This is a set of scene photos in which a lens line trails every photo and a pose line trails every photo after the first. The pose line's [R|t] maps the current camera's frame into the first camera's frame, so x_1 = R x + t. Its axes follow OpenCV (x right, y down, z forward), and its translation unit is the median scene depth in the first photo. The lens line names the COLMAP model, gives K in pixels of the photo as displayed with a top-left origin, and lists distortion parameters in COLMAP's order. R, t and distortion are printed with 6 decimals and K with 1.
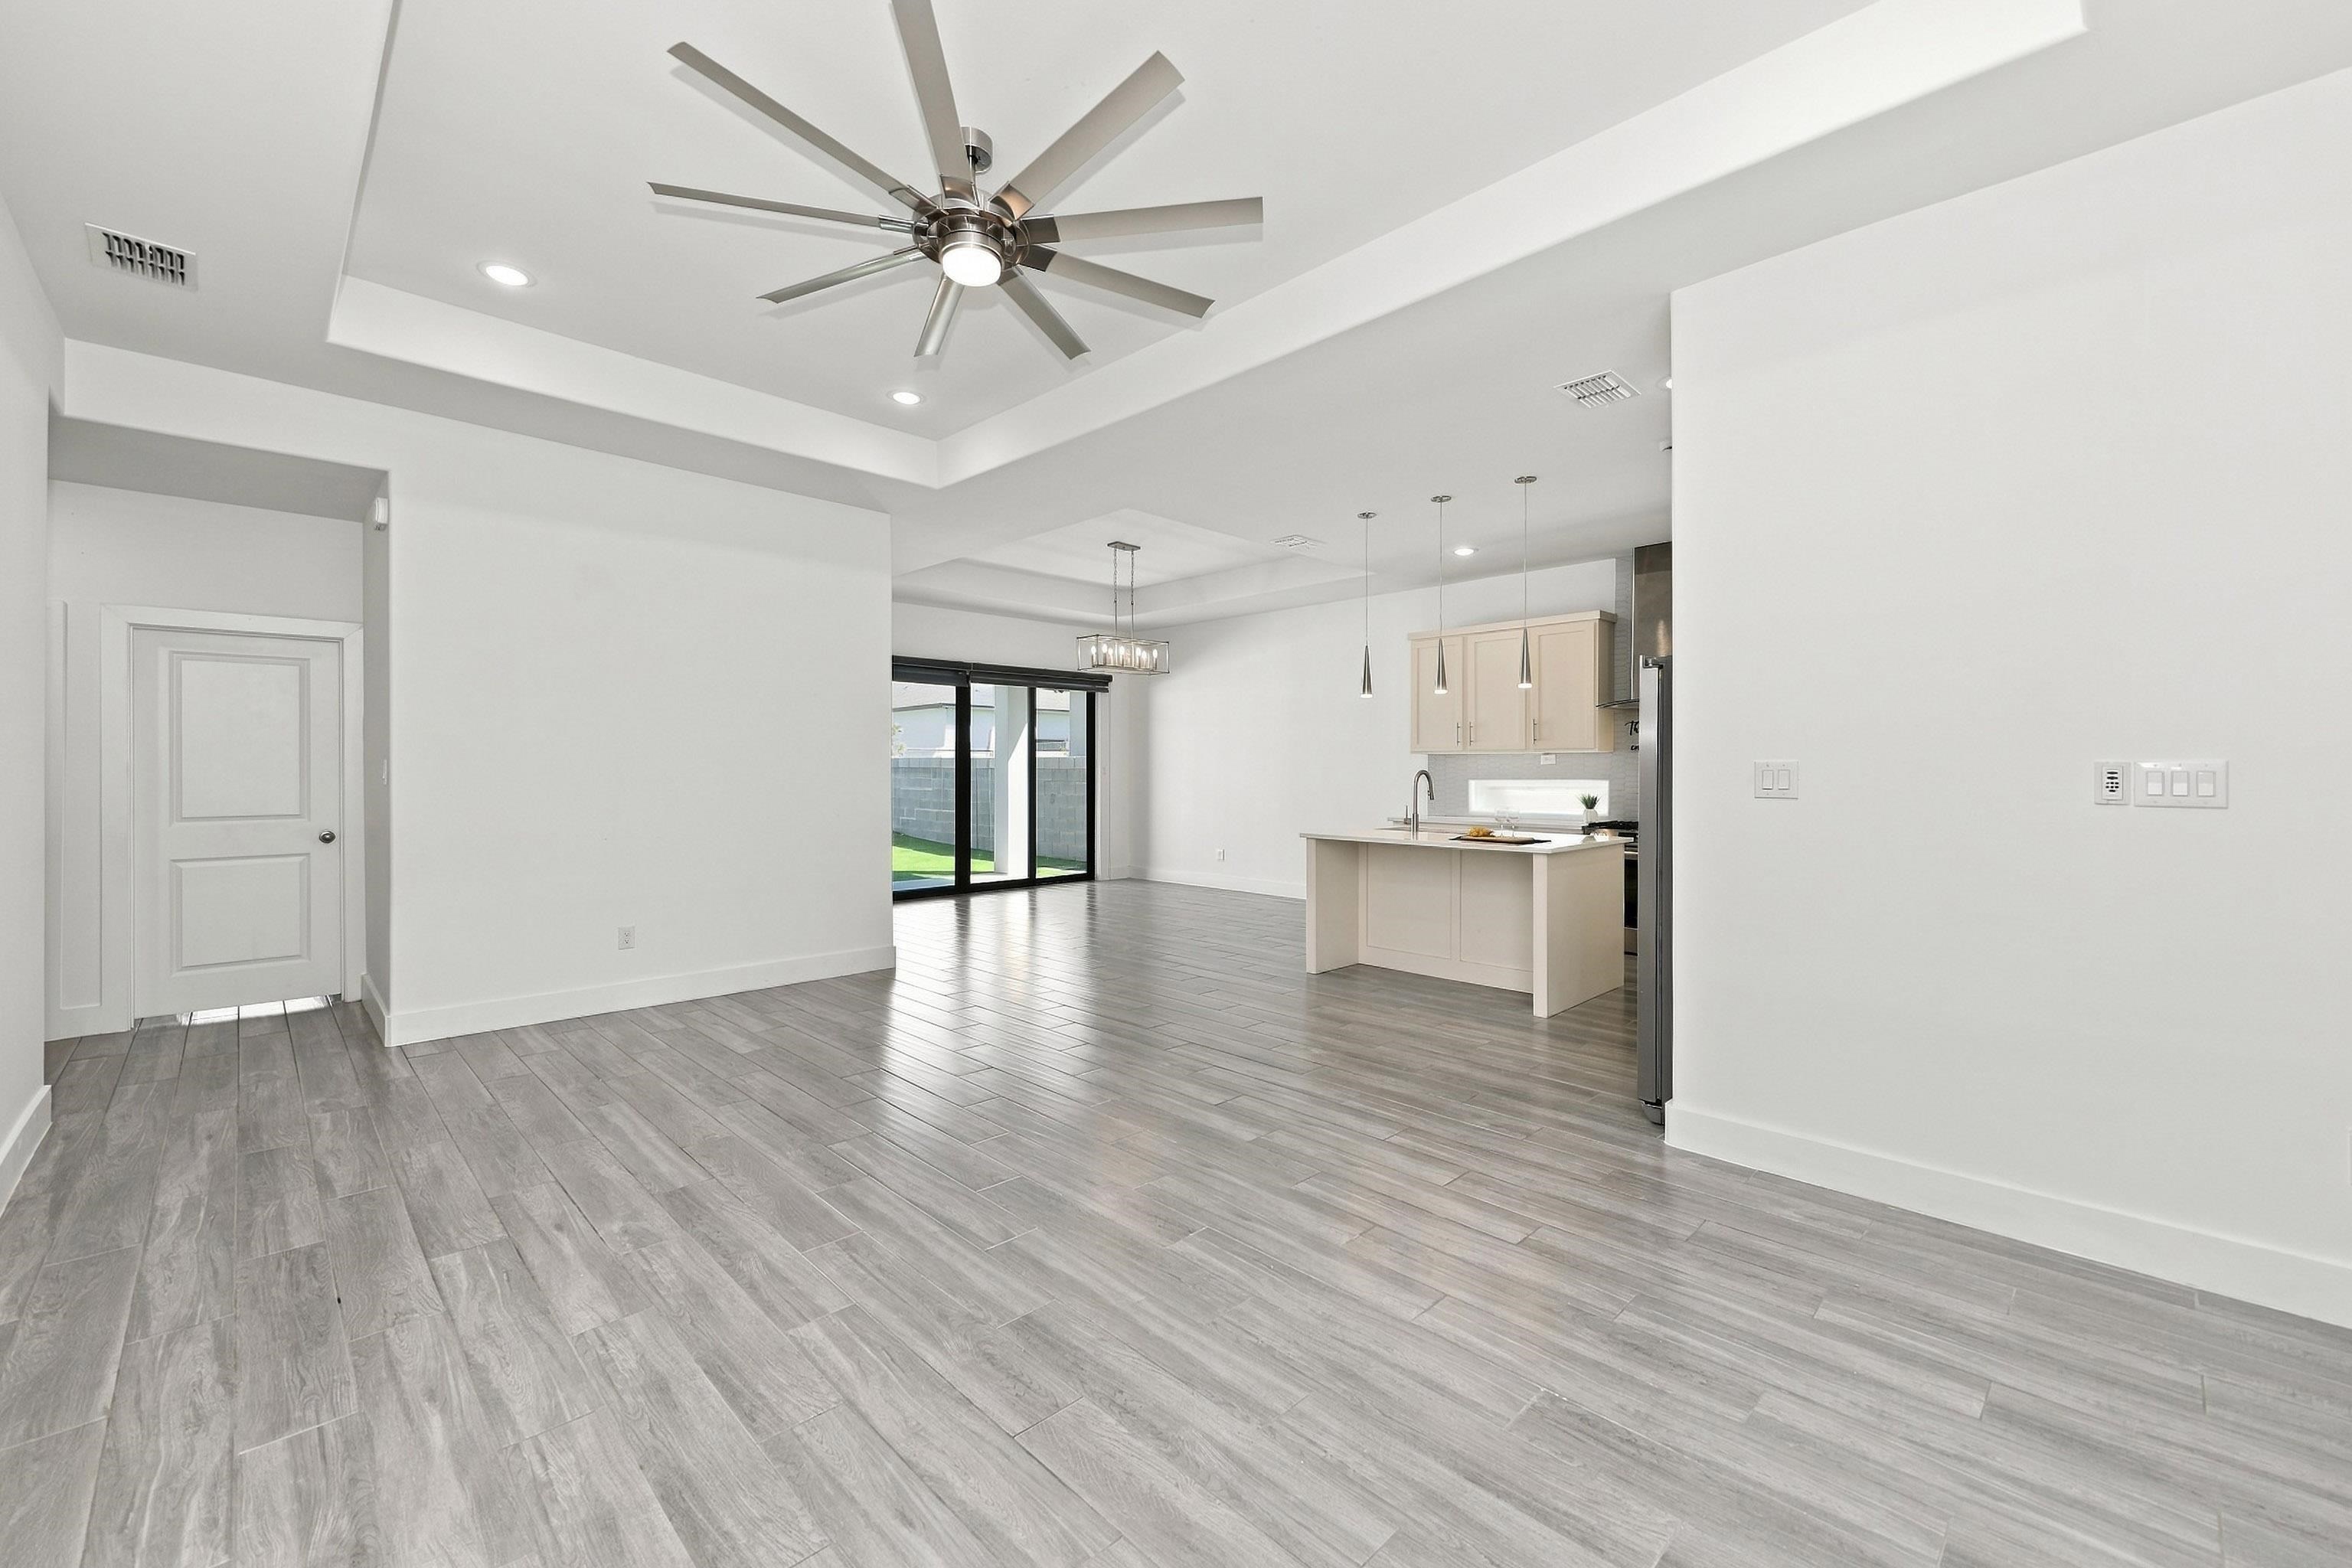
lens RADIAL K [[948.2, 0, 1179.8], [0, 948.2, 774.6], [0, 0, 1]] dist [0.014327, -0.005814]
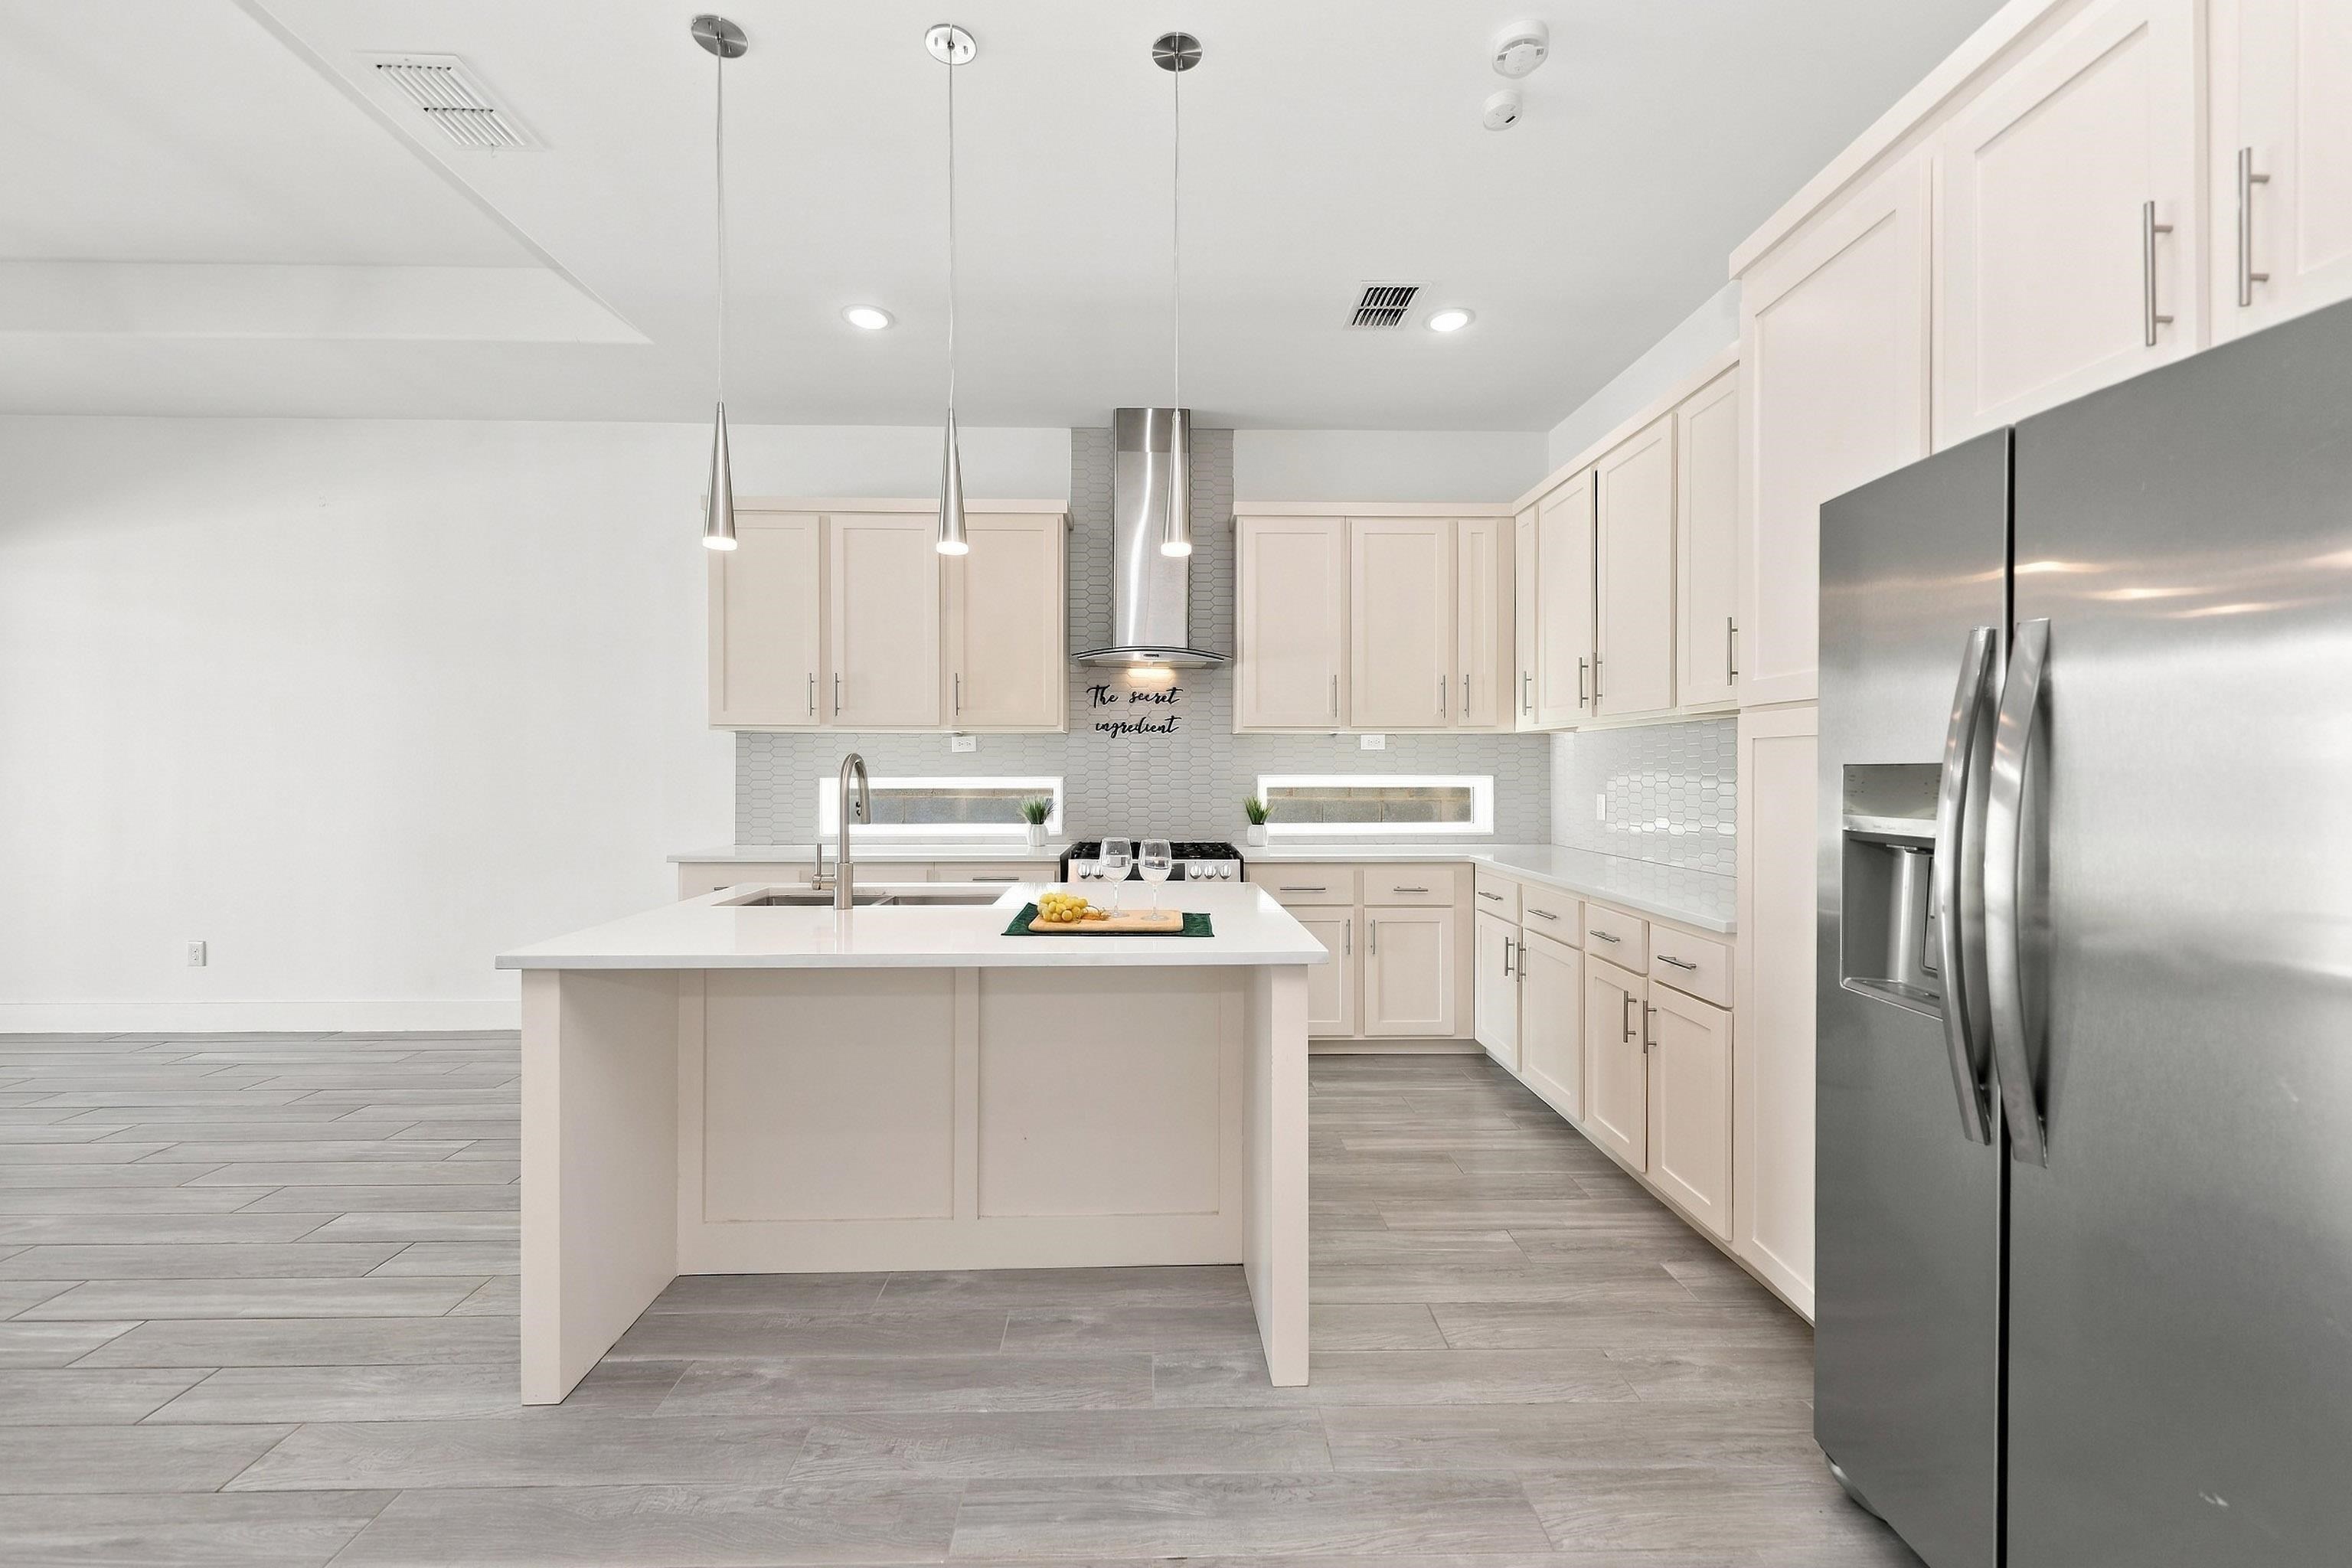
lens RADIAL K [[946.2, 0, 1180.5], [0, 946.2, 771.8], [0, 0, 1]] dist [0.000436, -0.000293]
pose [[0.680665, -0.001430, 0.732593, 0.095415], [0.003037, 0.999995, -0.000870, 0.007615], [-0.732589, 0.002817, 0.680666, 1.103465]]
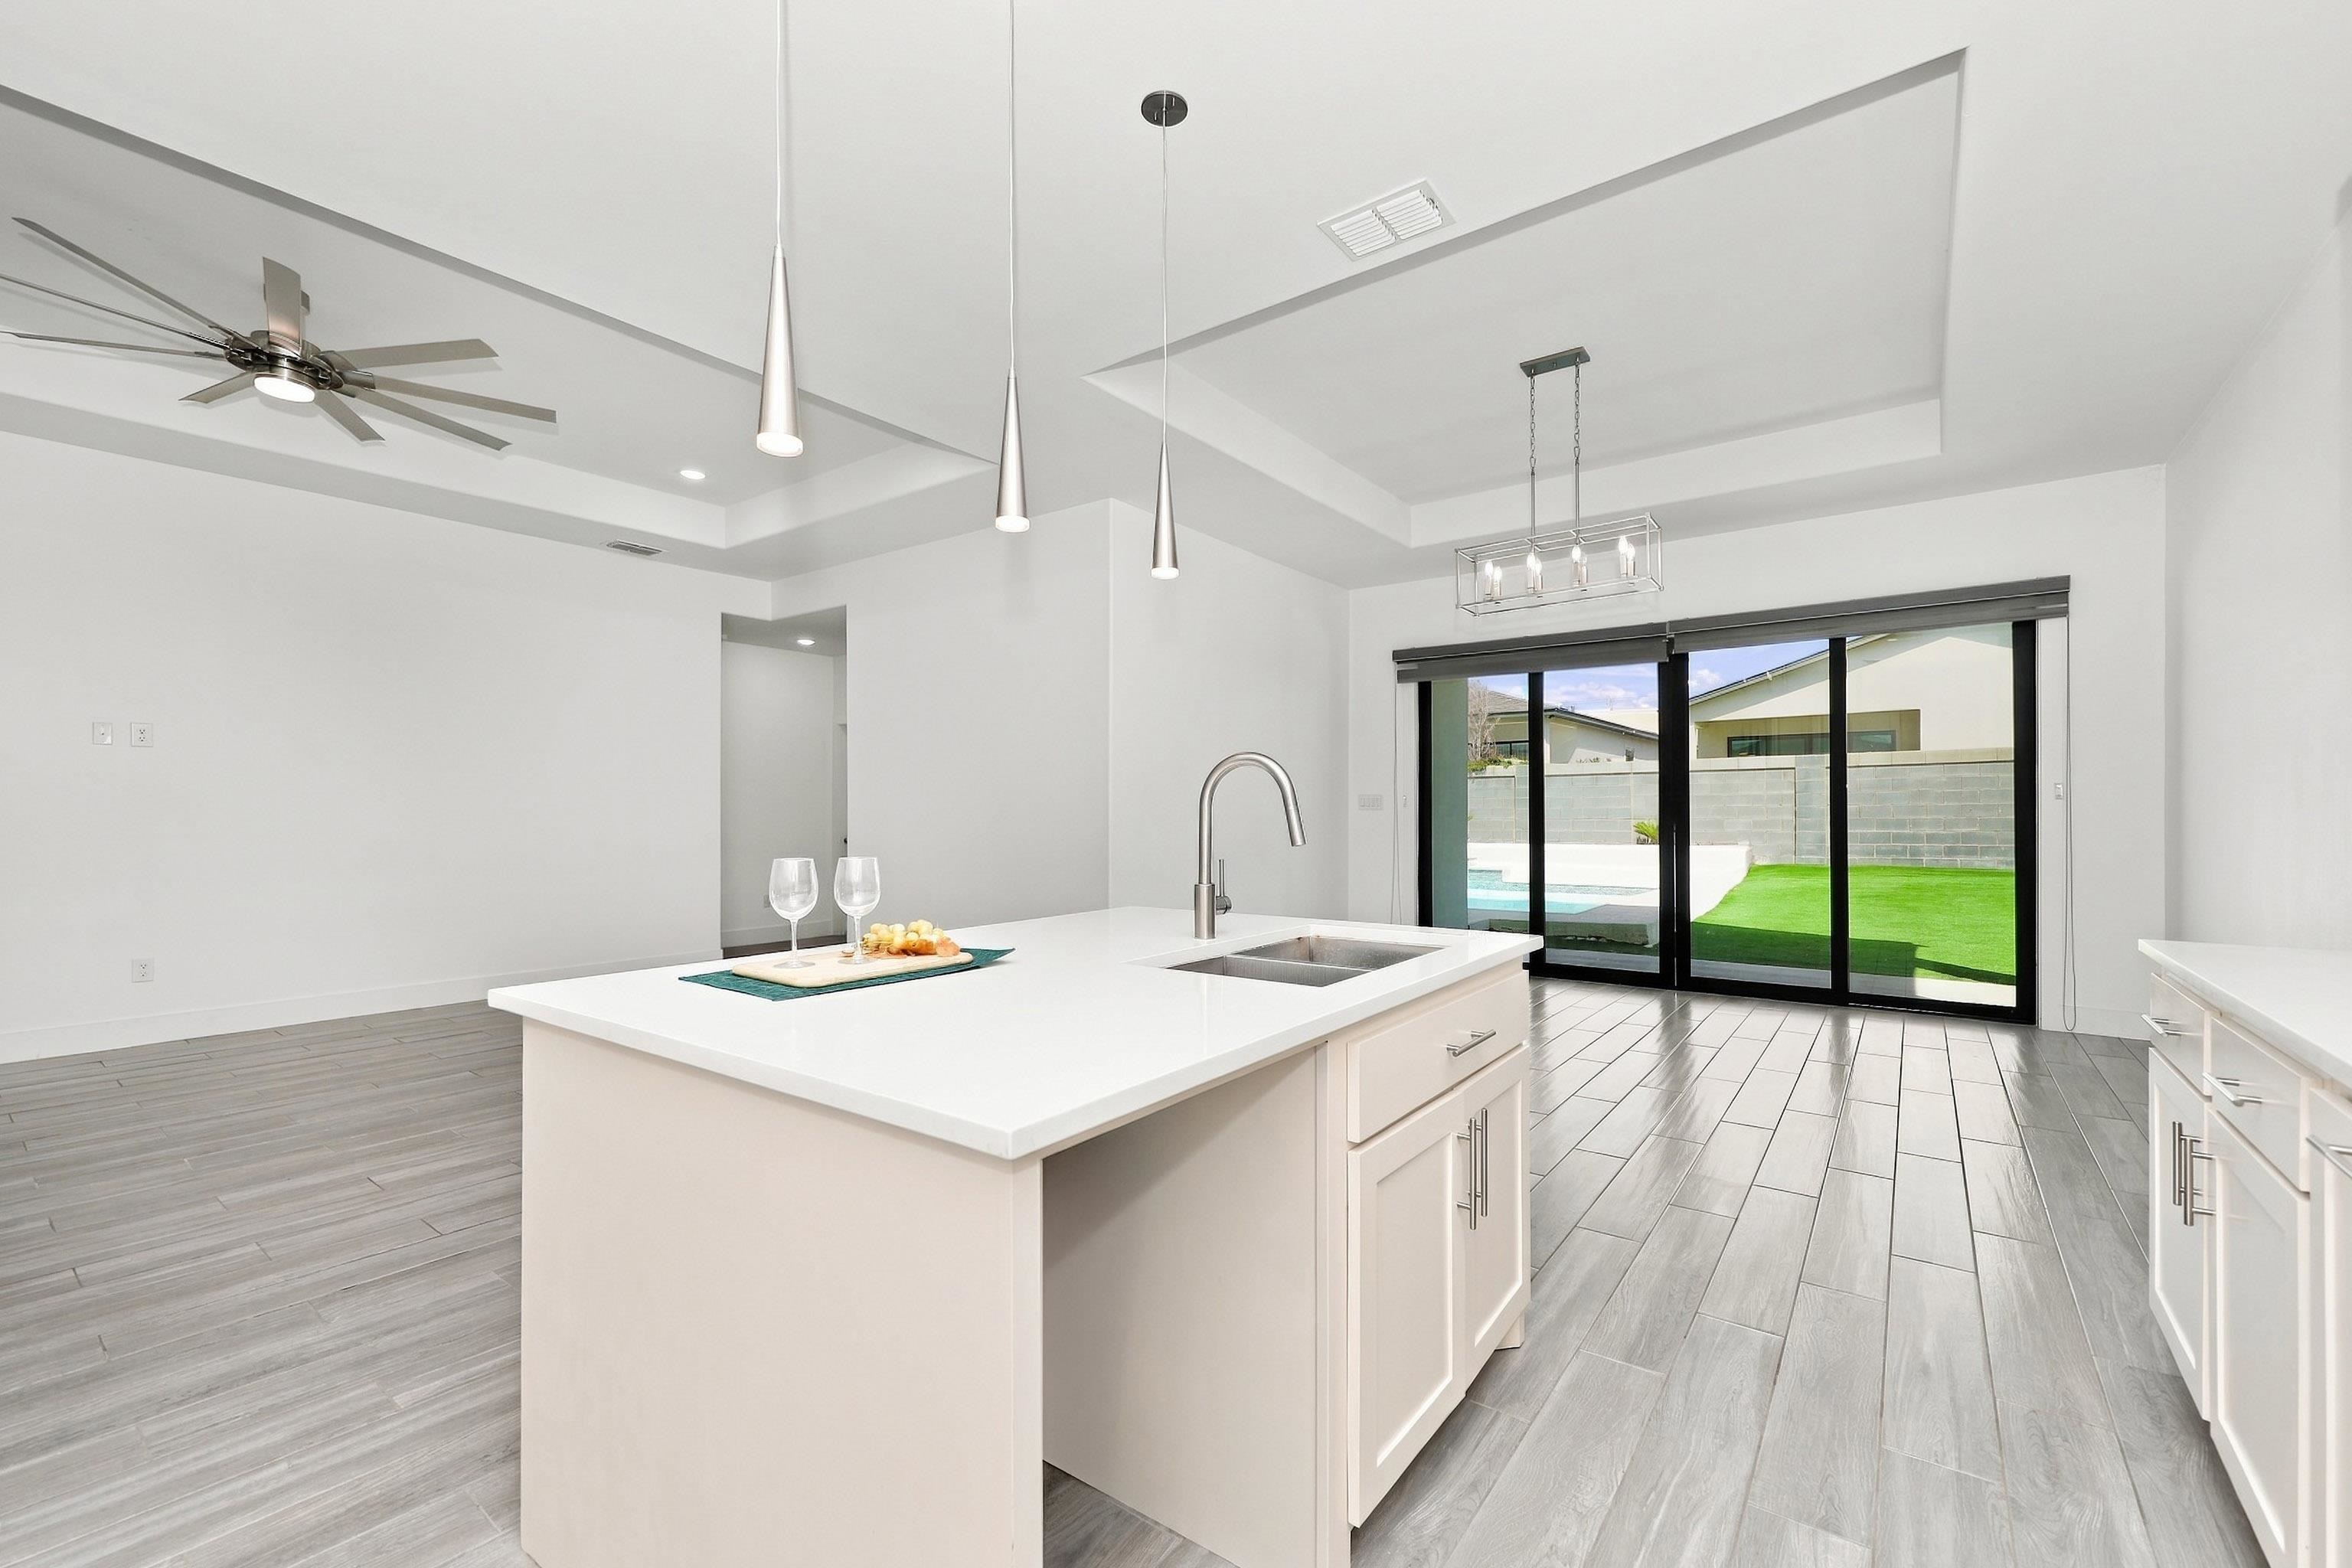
lens RADIAL K [[976.5, 0, 1172.7], [0, 976.5, 804.0], [0, 0, 1]] dist [0.004527, 0.000071]
pose [[0.139486, -0.009055, -0.990183, 1.042509], [-0.003122, 0.999949, -0.009584, 0.027116], [0.990219, 0.004428, 0.139451, 1.658867]]
